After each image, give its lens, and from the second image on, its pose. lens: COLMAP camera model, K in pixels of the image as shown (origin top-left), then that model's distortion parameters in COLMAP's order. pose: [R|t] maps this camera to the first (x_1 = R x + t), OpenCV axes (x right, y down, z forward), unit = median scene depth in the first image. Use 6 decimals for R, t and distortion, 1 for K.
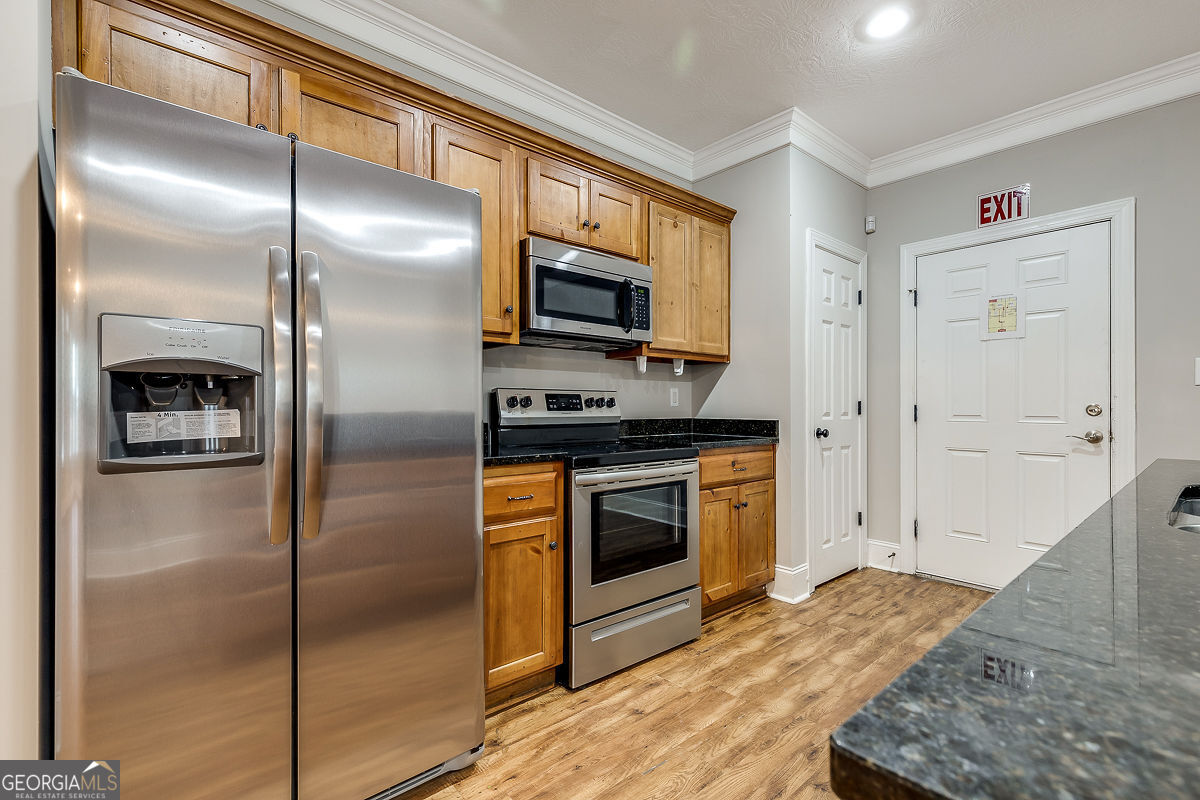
lens RADIAL K [[533.6, 0, 601.1], [0, 533.6, 404.4], [0, 0, 1]] dist [-0.001545, -0.000292]
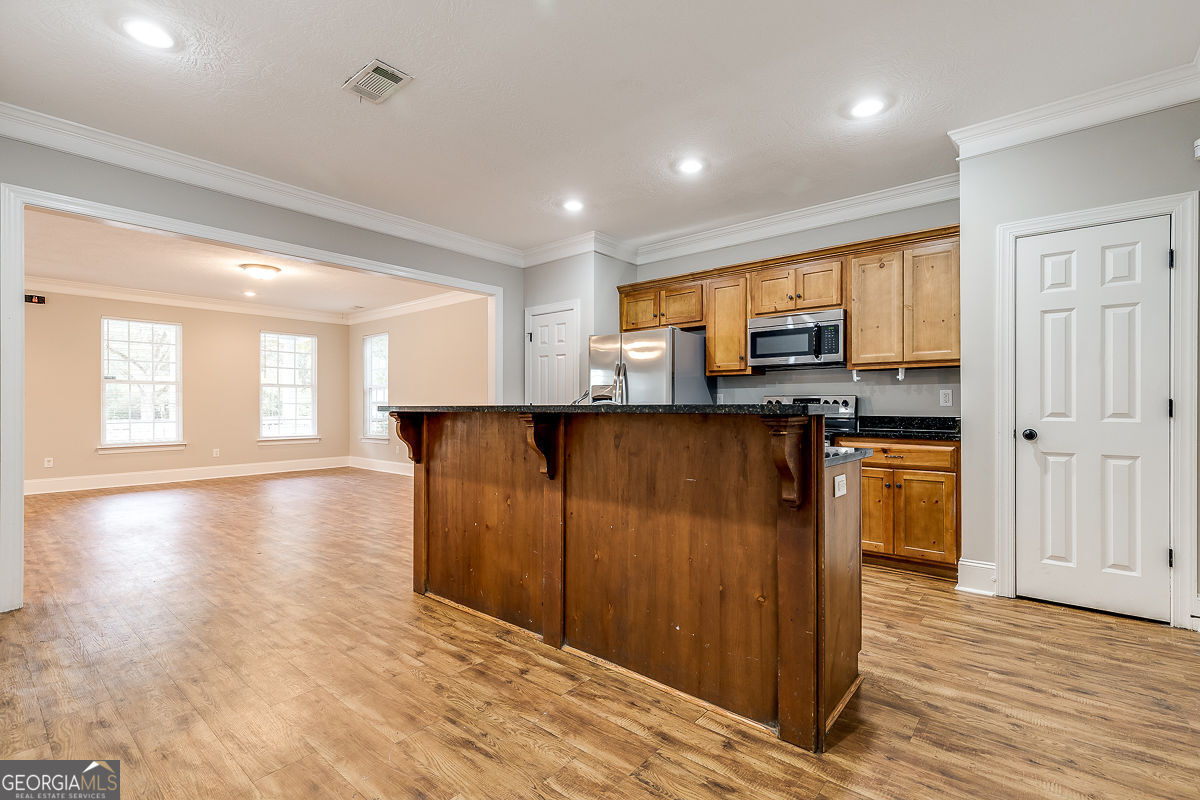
lens RADIAL K [[543.2, 0, 606.1], [0, 543.2, 407.4], [0, 0, 1]] dist [0.003553, 0.000080]
pose [[0.158509, 0.000688, -0.987357, 1.439123], [0.001386, 0.999999, 0.000919, 0.005255], [0.987357, -0.001514, 0.158508, 0.140703]]
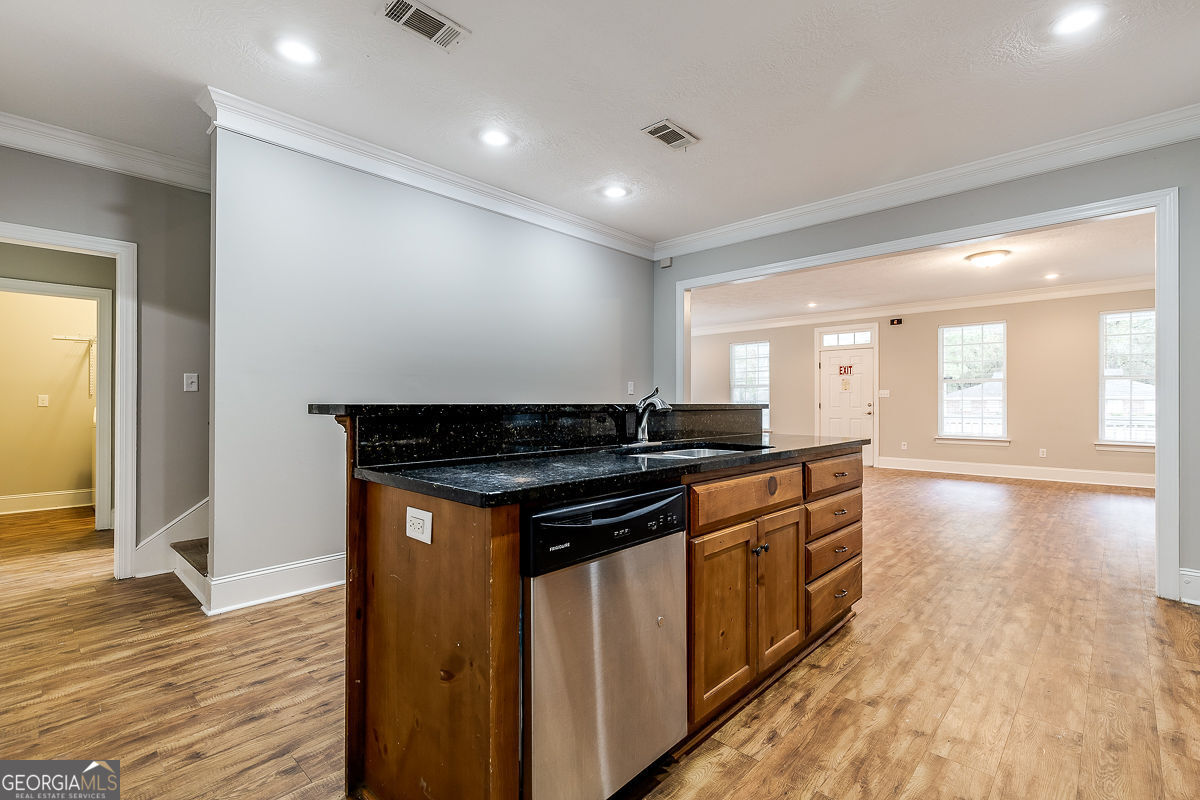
lens RADIAL K [[544.0, 0, 599.9], [0, 544.0, 402.6], [0, 0, 1]] dist [-0.000139, 0.000191]
pose [[-0.995630, -0.000469, -0.093386, 0.649997], [-0.000413, 1.000000, -0.000621, 0.000257], [0.093387, -0.000580, -0.995630, 1.069667]]
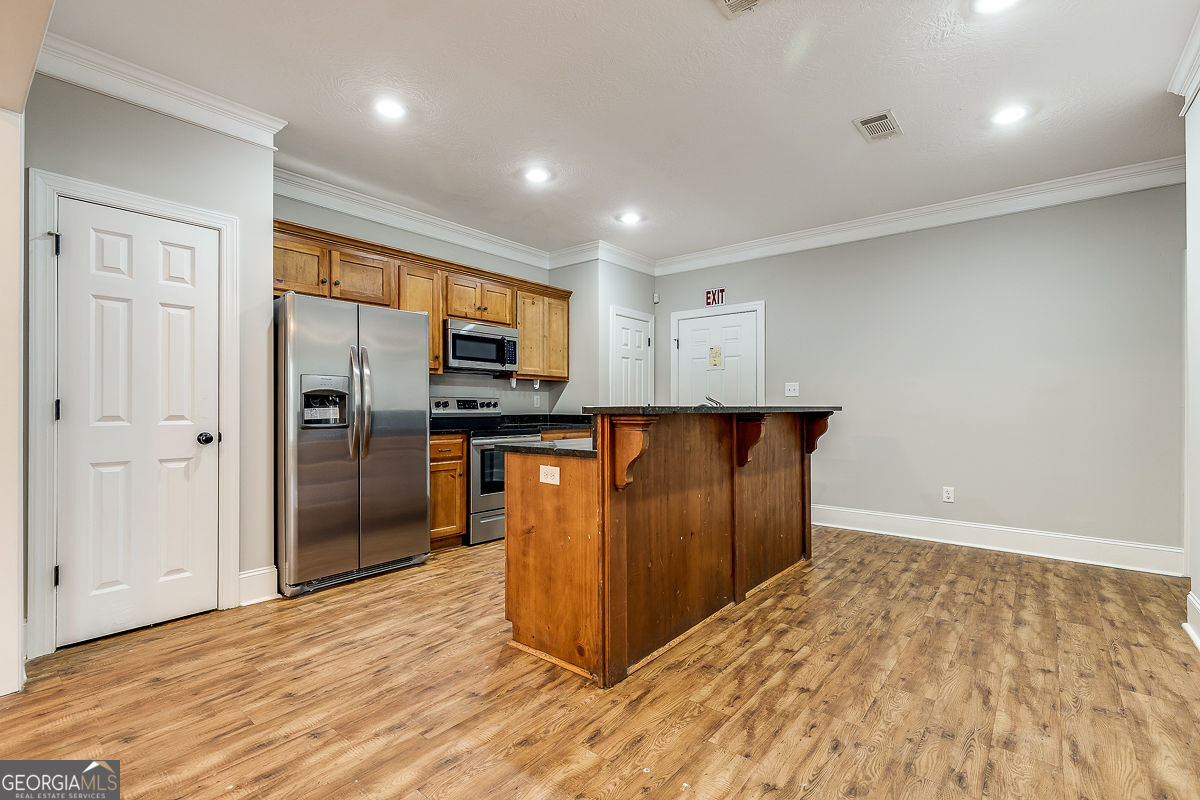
lens RADIAL K [[540.1, 0, 607.1], [0, 540.1, 401.9], [0, 0, 1]] dist [0.007046, -0.000224]
pose [[0.984549, 0.000313, 0.175108, 0.073096], [0.001084, 0.999968, -0.007879, 0.001755], [-0.175105, 0.007947, 0.984518, -0.845865]]
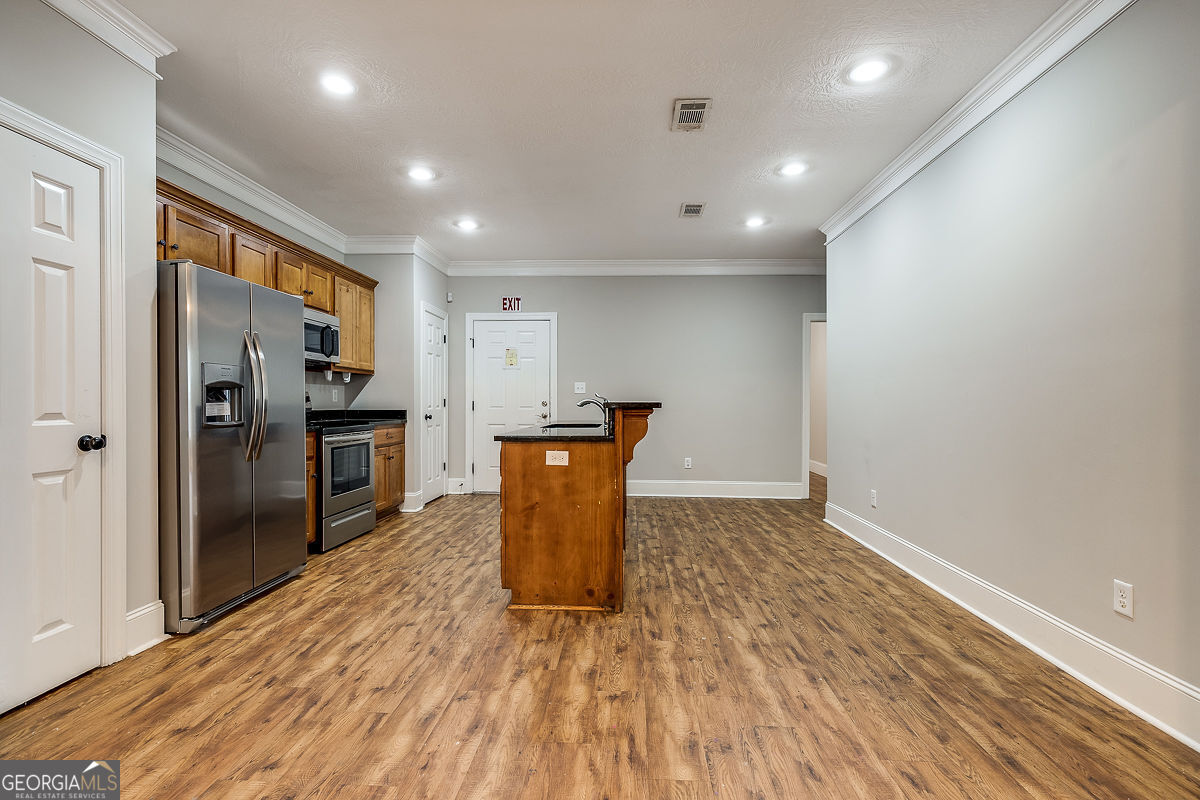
lens RADIAL K [[540.1, 0, 607.1], [0, 540.1, 401.9], [0, 0, 1]] dist [0.007046, -0.000224]
pose [[0.687310, 0.000260, 0.726364, -0.559673], [-0.001569, 0.999998, 0.001127, 0.000759], [-0.726363, -0.001914, 0.687309, -0.773392]]
